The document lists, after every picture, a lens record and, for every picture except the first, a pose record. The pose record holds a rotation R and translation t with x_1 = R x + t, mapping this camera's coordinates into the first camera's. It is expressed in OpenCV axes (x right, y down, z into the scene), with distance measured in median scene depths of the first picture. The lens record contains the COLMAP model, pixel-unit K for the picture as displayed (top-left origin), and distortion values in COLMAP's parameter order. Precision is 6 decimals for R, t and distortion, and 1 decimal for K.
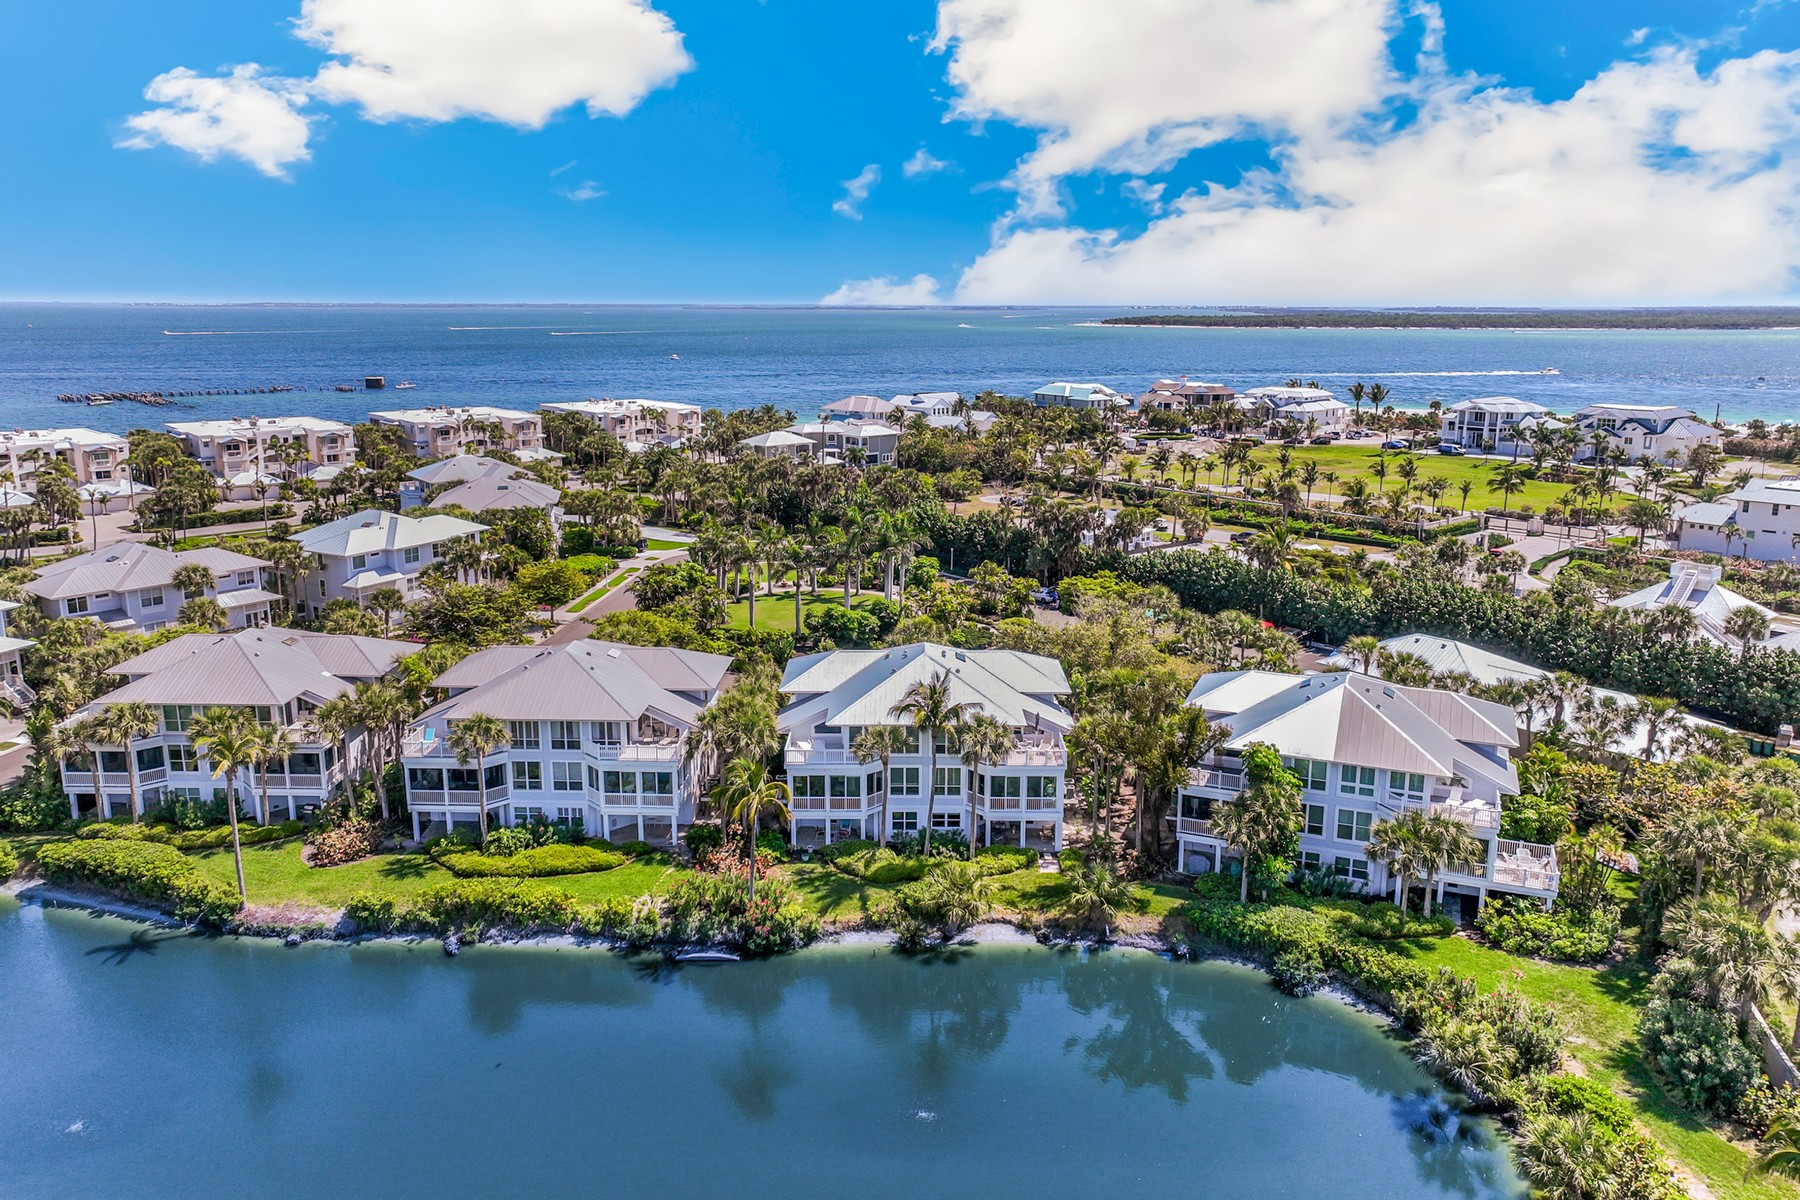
lens RADIAL K [[1216.1, 0, 900.0], [0, 1216.1, 600.0], [0, 0, 1]] dist [0.008497, 0.000308]
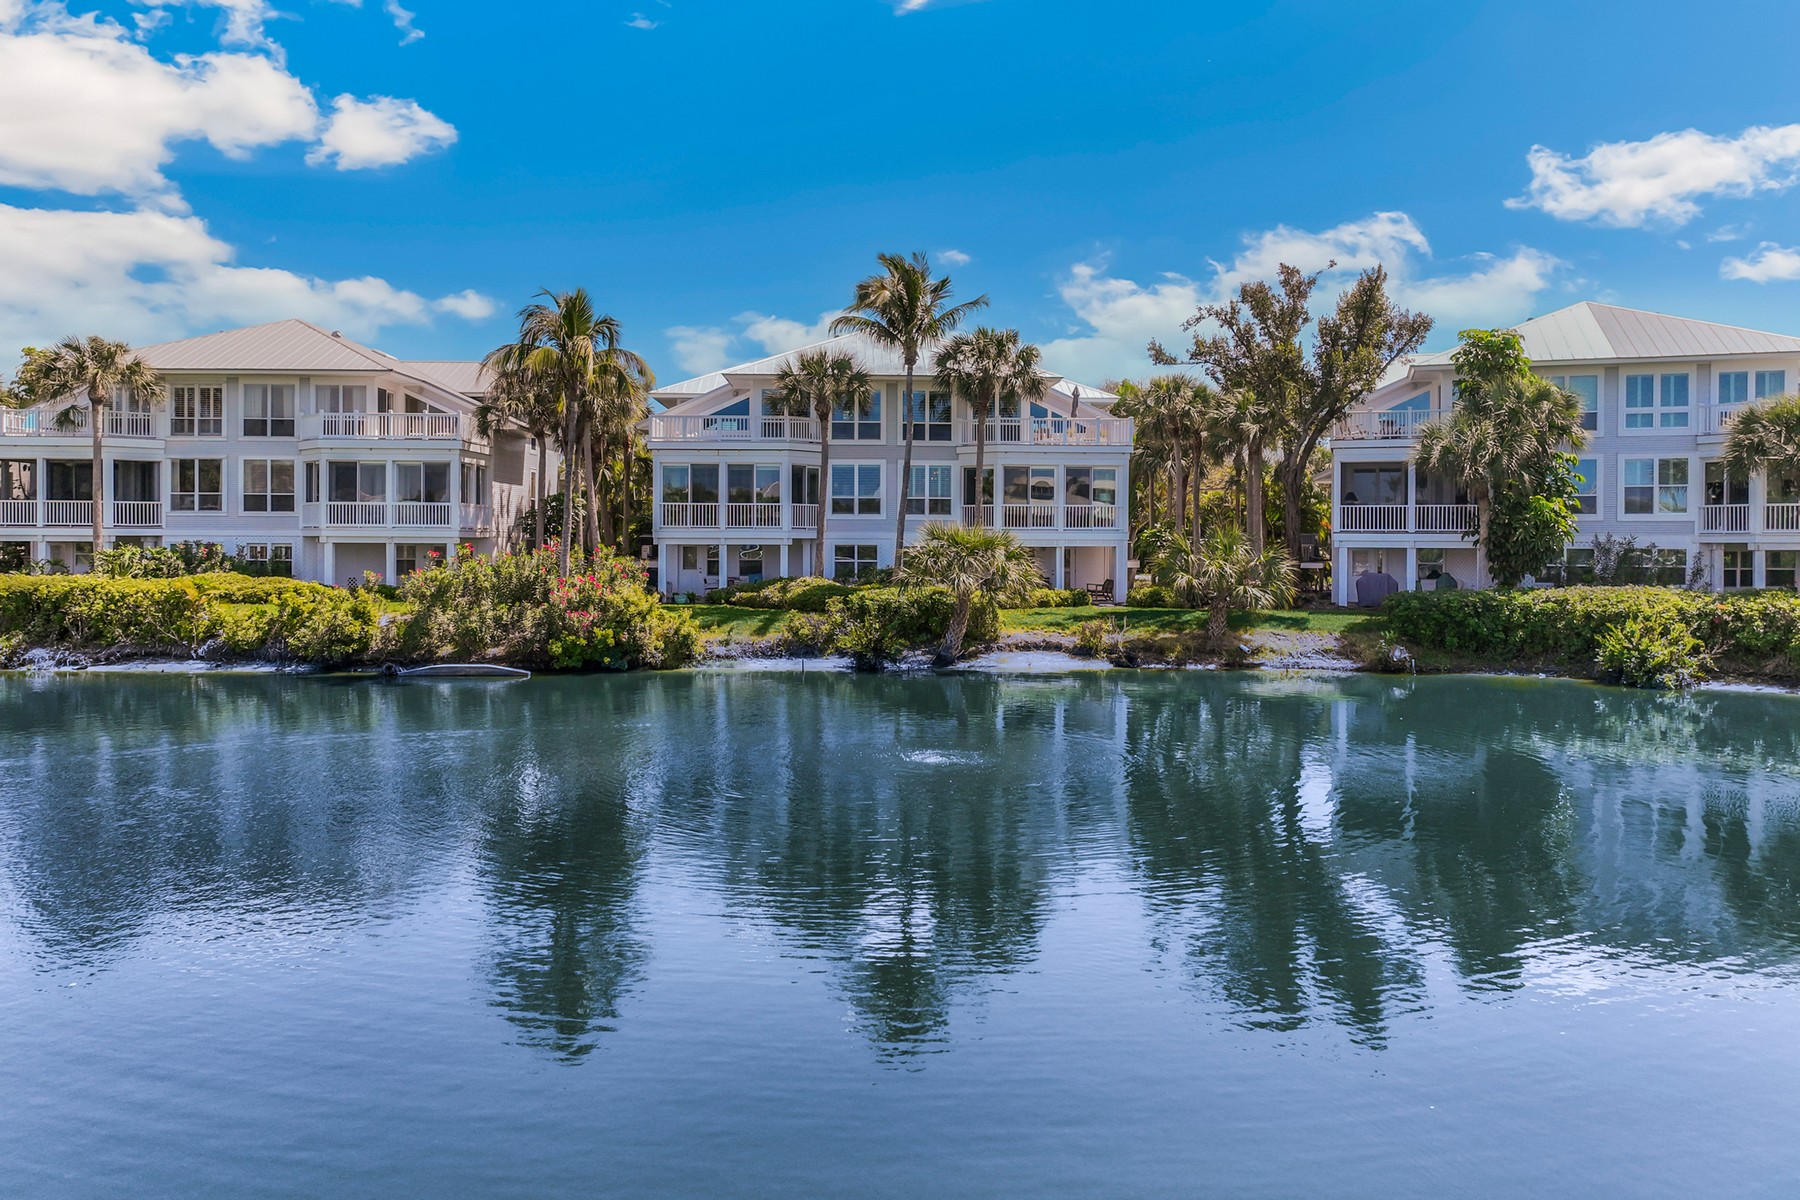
lens RADIAL K [[1216.1, 0, 900.0], [0, 1216.1, 600.0], [0, 0, 1]] dist [0.008497, 0.000308]
pose [[0.997986, 0.009049, 0.062787, -0.011434], [0.002886, 0.982272, -0.187440, 0.313715], [-0.063370, 0.187243, 0.980267, 0.435764]]
